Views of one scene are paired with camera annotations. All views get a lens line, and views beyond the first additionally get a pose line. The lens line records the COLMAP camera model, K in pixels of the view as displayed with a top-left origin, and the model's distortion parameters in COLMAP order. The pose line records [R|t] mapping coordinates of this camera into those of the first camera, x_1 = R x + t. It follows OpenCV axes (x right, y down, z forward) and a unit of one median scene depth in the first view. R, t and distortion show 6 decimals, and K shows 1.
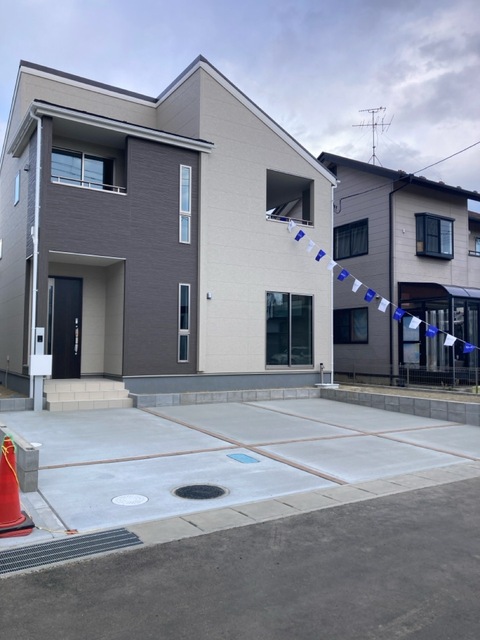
lens RADIAL K [[519.3, 0, 240.0], [0, 519.3, 320.0], [0, 0, 1]] dist [0.029511, -0.002169]
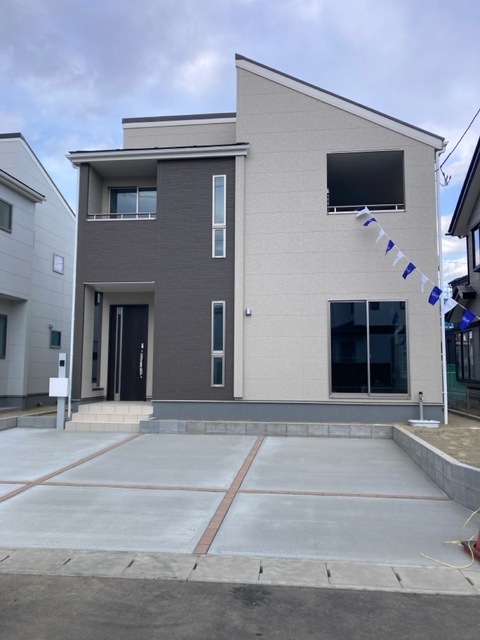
lens RADIAL K [[519.3, 0, 240.0], [0, 519.3, 320.0], [0, 0, 1]] dist [0.029511, -0.002169]
pose [[0.782009, -0.064248, -0.619946, 0.488049], [0.034097, 0.997593, -0.060375, 0.019818], [0.622333, 0.026076, 0.782318, 0.301625]]
